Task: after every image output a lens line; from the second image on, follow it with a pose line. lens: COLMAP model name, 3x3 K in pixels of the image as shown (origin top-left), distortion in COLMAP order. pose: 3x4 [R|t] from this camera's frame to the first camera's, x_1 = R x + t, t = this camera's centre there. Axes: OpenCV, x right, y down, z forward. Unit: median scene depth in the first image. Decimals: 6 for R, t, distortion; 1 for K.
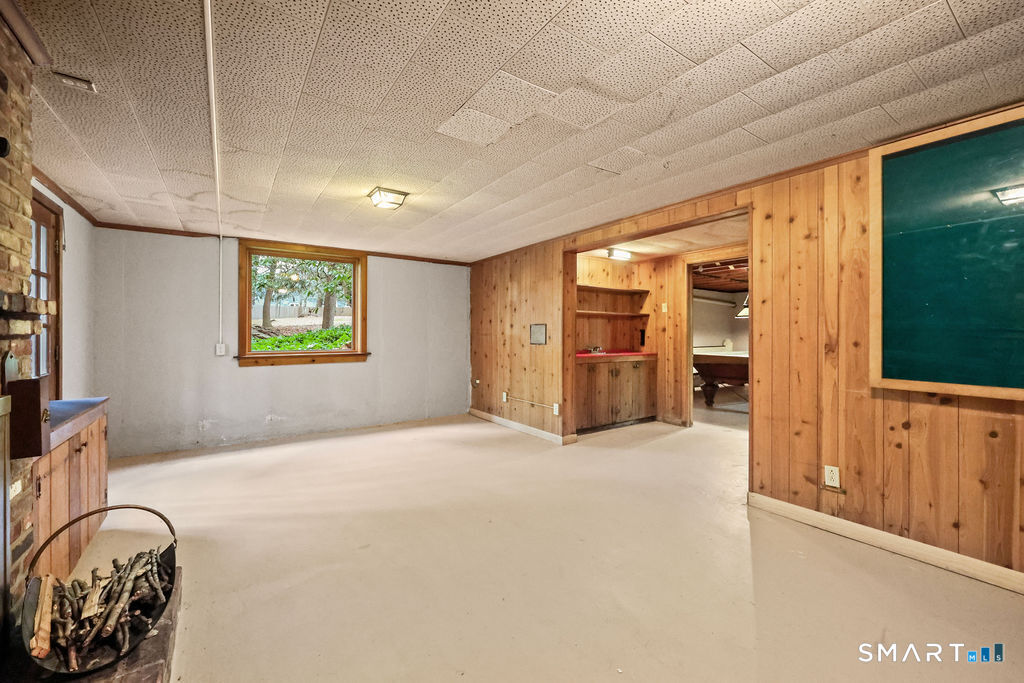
lens RADIAL K [[415.1, 0, 513.9], [0, 415.1, 332.9], [0, 0, 1]] dist [-0.001884, -0.000100]
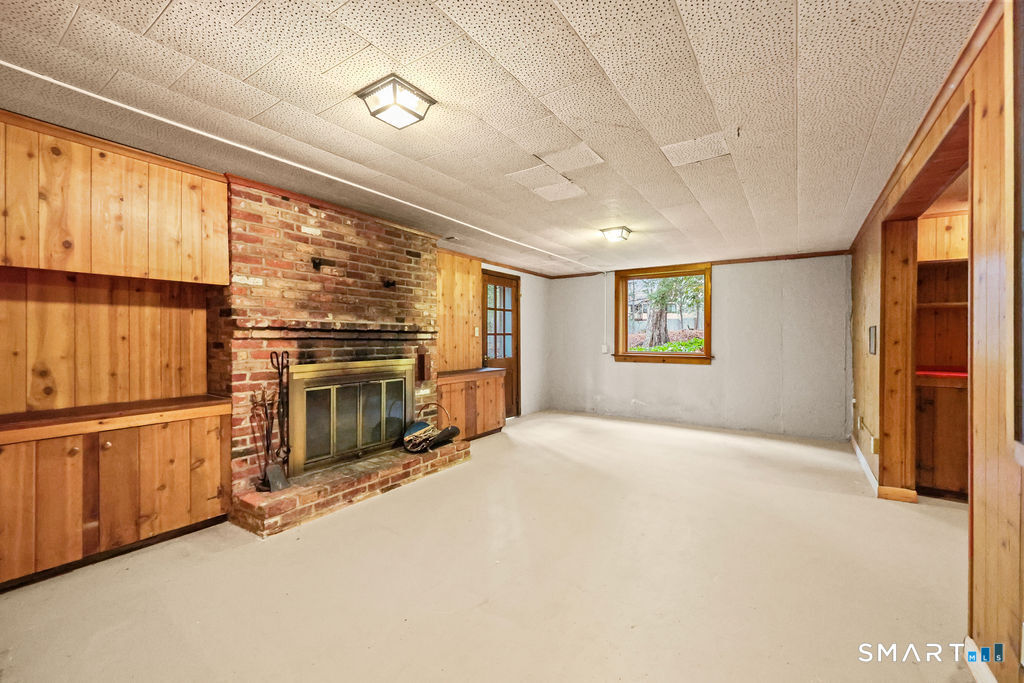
lens RADIAL K [[413.4, 0, 514.9], [0, 413.4, 342.6], [0, 0, 1]] dist [0.000291, 0.000091]
pose [[0.367055, 0.013420, -0.930102, 0.530981], [-0.000438, 0.999898, 0.014254, -0.003190], [0.930199, -0.004825, 0.367024, 0.162087]]
